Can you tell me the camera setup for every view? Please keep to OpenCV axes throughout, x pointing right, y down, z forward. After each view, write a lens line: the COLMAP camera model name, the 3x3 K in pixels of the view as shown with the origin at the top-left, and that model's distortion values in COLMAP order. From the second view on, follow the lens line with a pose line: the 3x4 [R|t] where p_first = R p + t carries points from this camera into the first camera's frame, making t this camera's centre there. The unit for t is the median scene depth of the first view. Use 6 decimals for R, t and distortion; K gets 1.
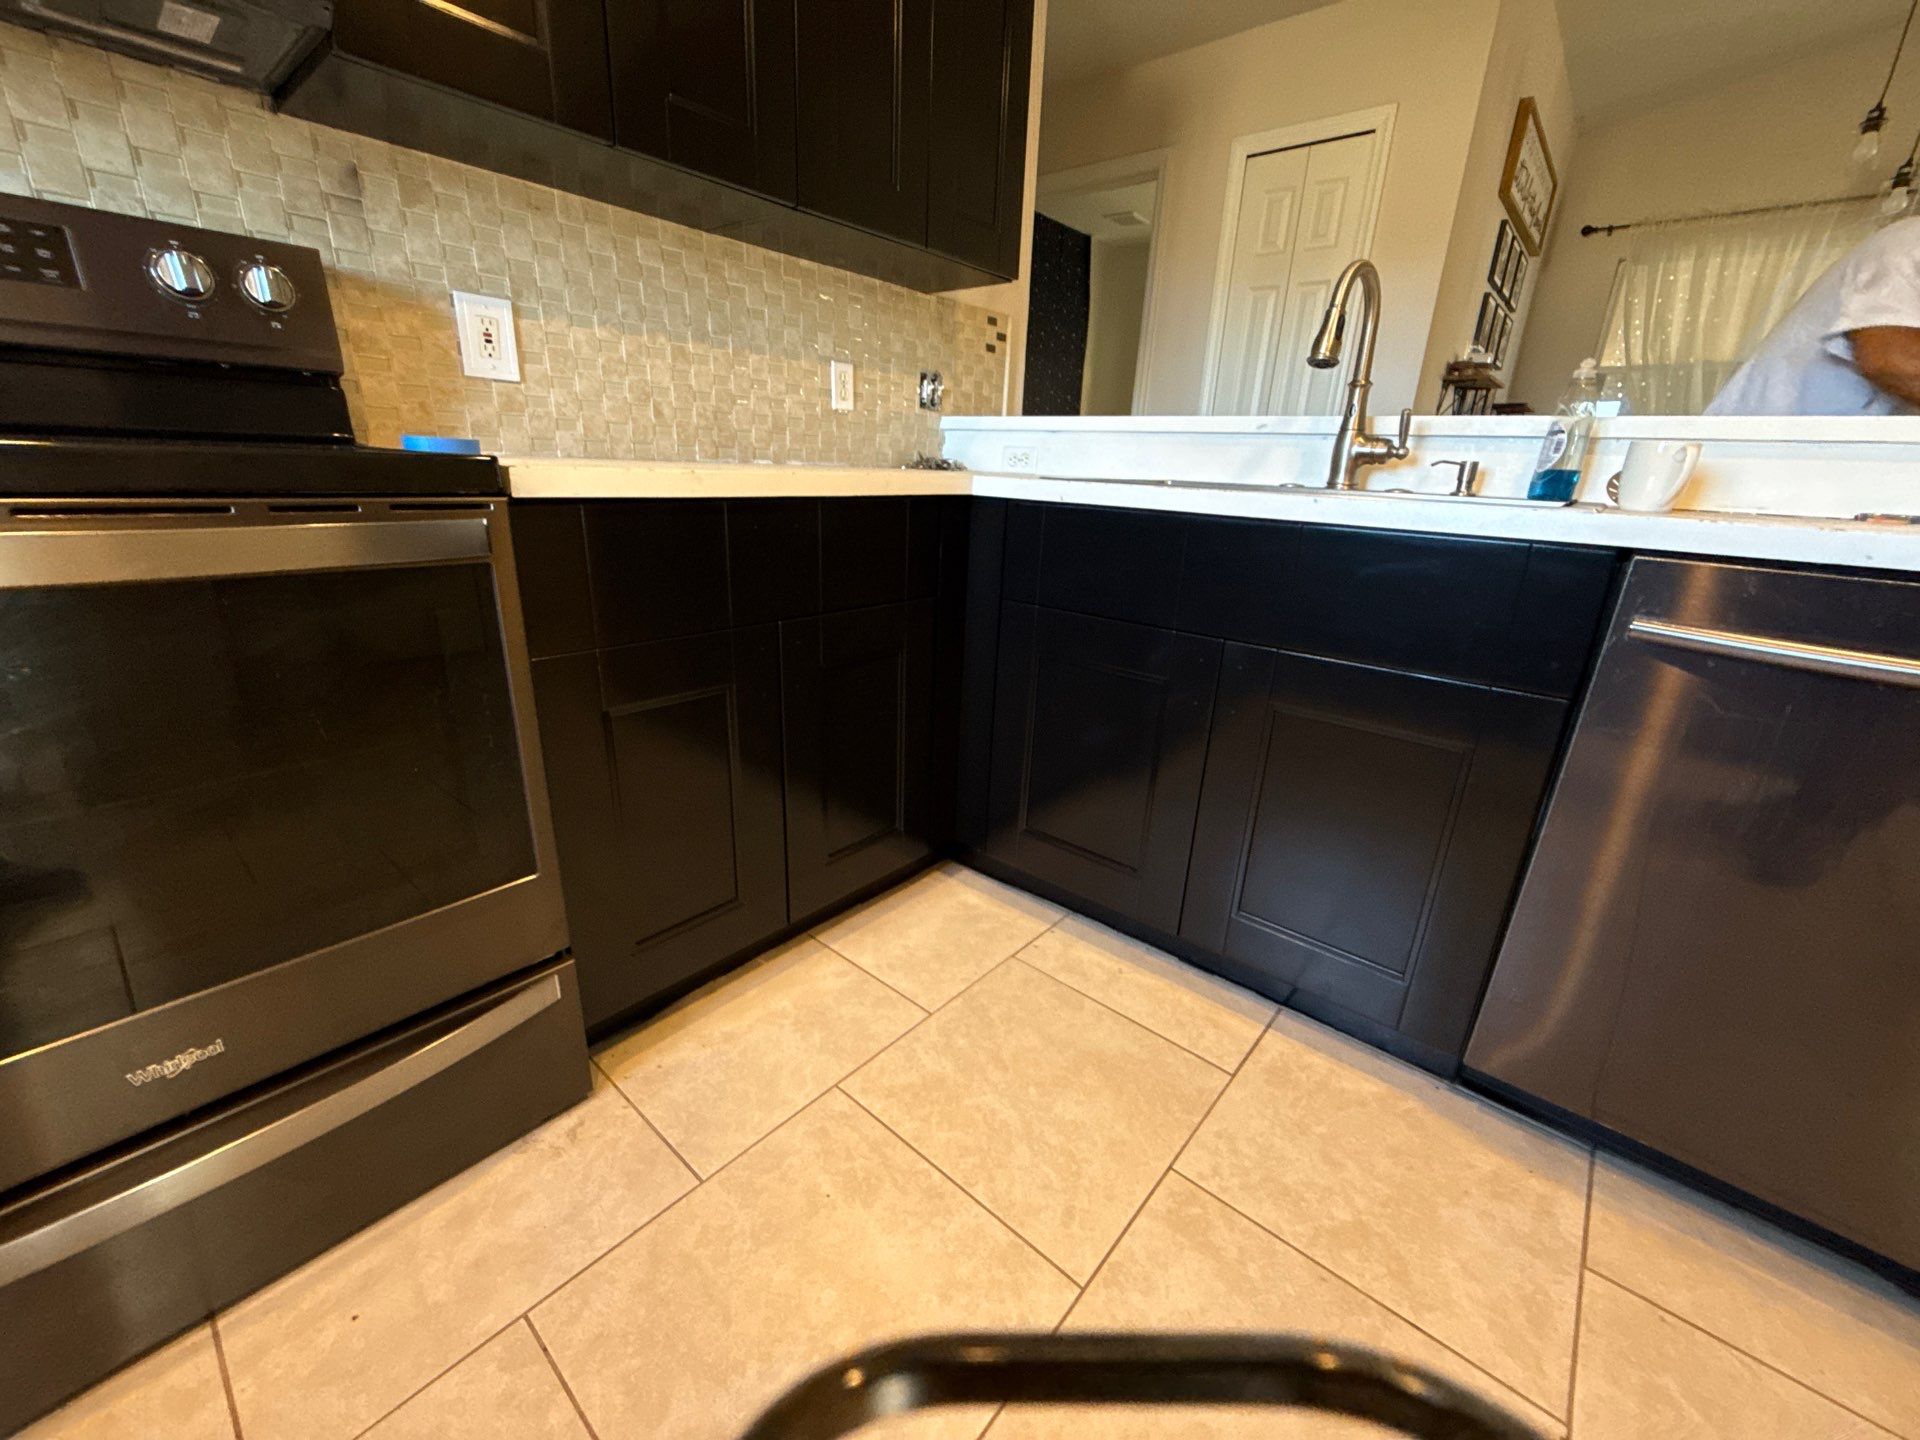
lens RADIAL K [[759.3, 0, 959.2], [0, 759.3, 718.8], [0, 0, 1]] dist [-0.001354, -0.000347]
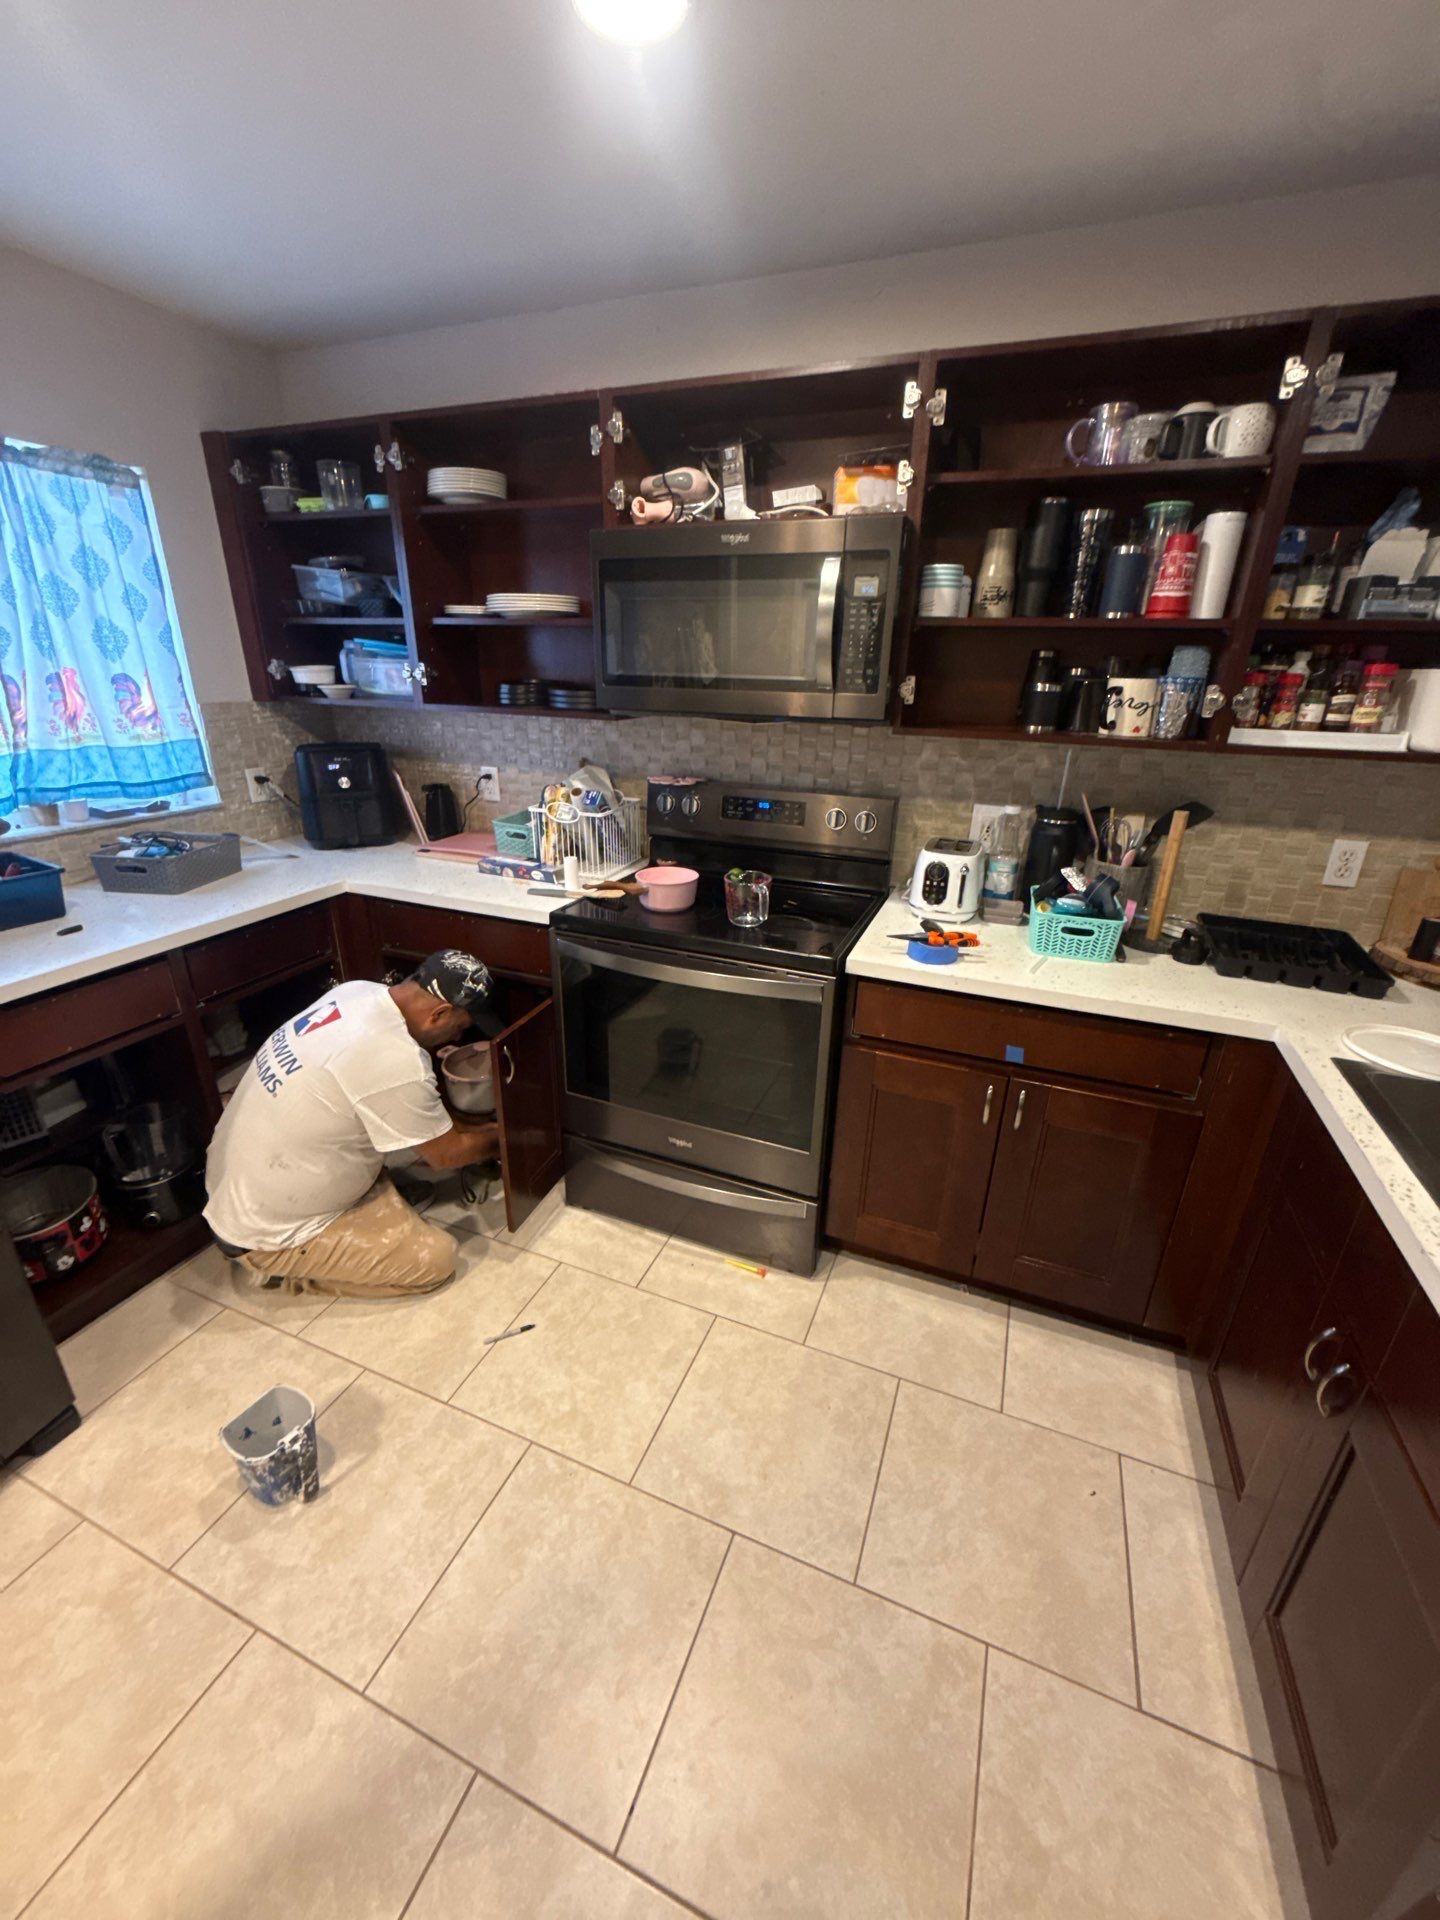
lens RADIAL K [[760.4, 0, 721.7], [0, 760.4, 961.2], [0, 0, 1]] dist [-0.000706, -0.000355]
pose [[0.319227, 0.315236, -0.893712, 0.731889], [-0.311541, 0.925547, 0.215185, -0.440255], [0.895007, 0.209735, 0.393668, -0.054067]]
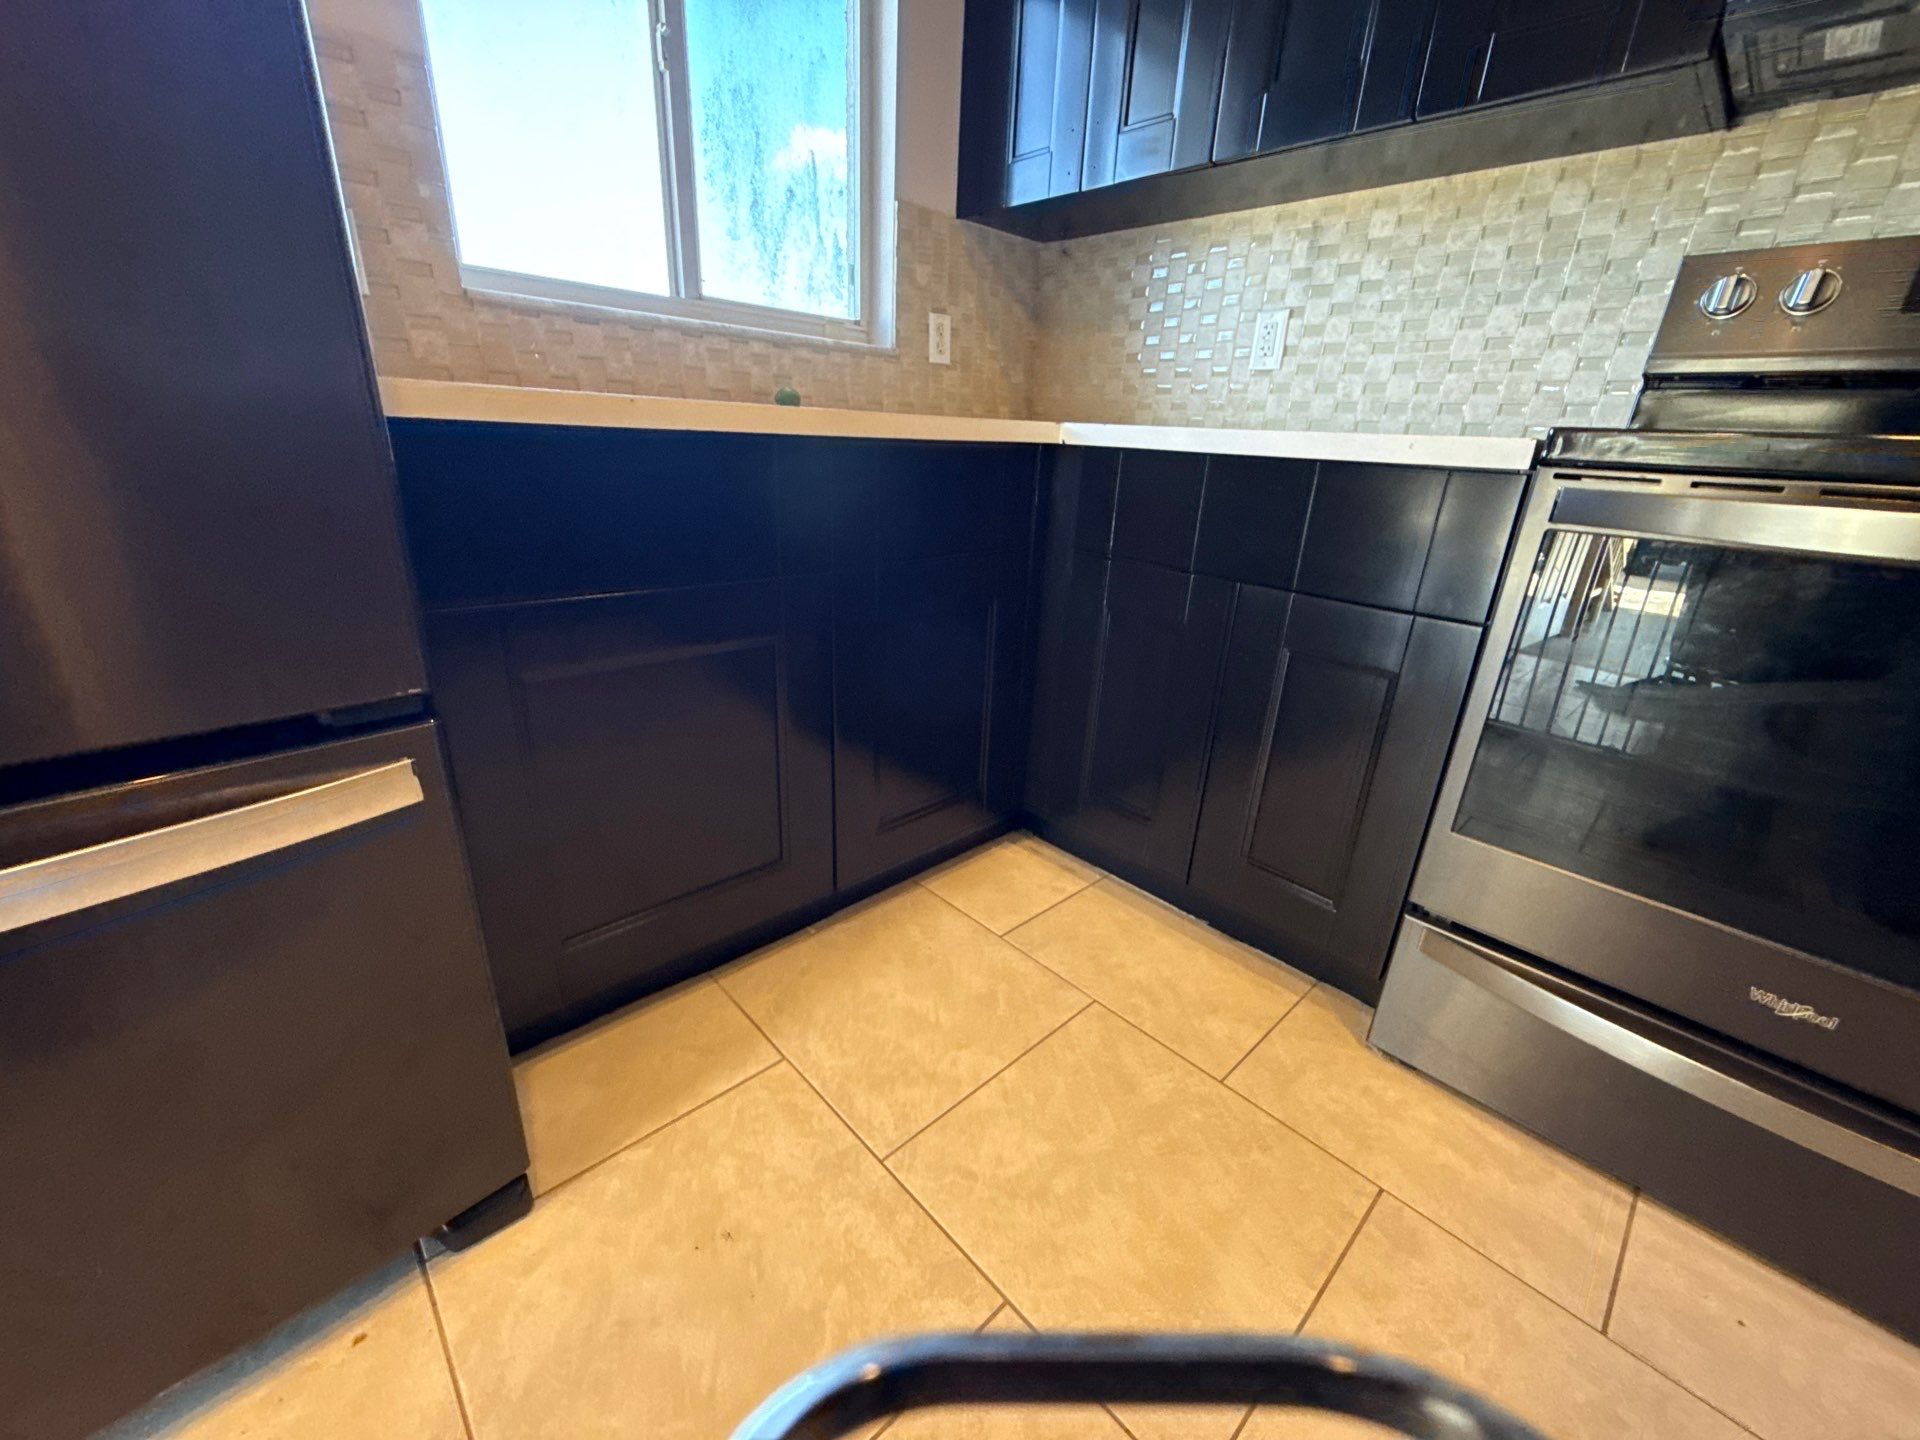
lens RADIAL K [[760.4, 0, 962.1], [0, 760.4, 721.4], [0, 0, 1]] dist [-0.000706, -0.000355]
pose [[-0.100257, 0.306926, -0.946438, 0.000830], [-0.369490, 0.871722, 0.321836, 0.107851], [0.923810, 0.381966, 0.026010, -0.176595]]
